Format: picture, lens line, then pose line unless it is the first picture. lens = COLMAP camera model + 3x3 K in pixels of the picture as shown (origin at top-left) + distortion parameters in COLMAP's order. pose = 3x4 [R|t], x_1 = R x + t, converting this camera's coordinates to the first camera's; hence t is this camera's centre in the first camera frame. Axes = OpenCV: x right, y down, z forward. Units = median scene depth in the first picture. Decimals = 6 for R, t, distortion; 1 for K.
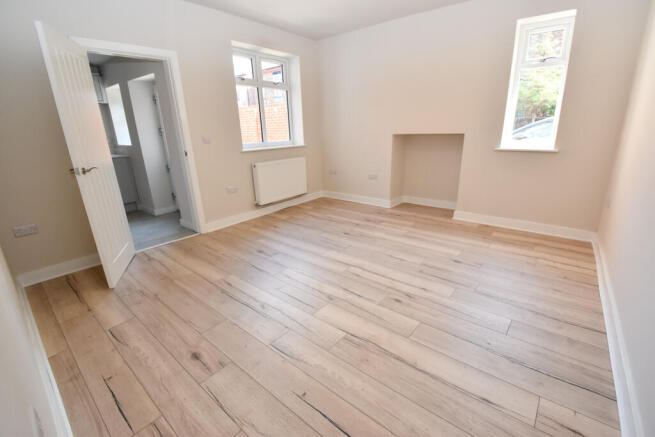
lens RADIAL K [[289.3, 0, 327.5], [0, 289.3, 218.5], [0, 0, 1]] dist [-0.048387, -0.000603]
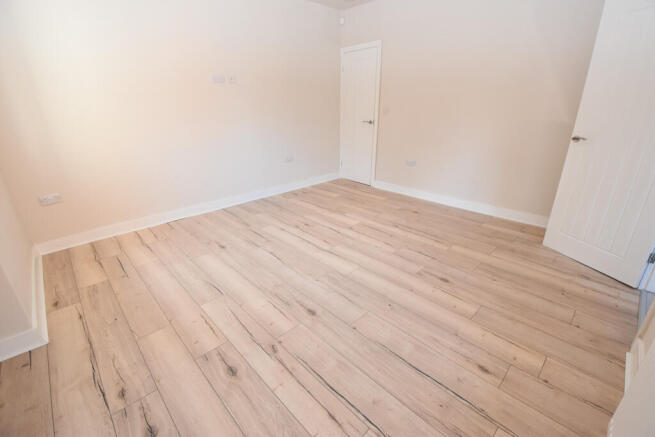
lens RADIAL K [[289.3, 0, 327.5], [0, 289.3, 218.5], [0, 0, 1]] dist [-0.048387, -0.000603]
pose [[-0.993841, -0.000787, 0.110812, -0.026259], [0.067418, 0.789324, 0.610264, -0.515417], [-0.087947, 0.613976, -0.784410, 1.681014]]
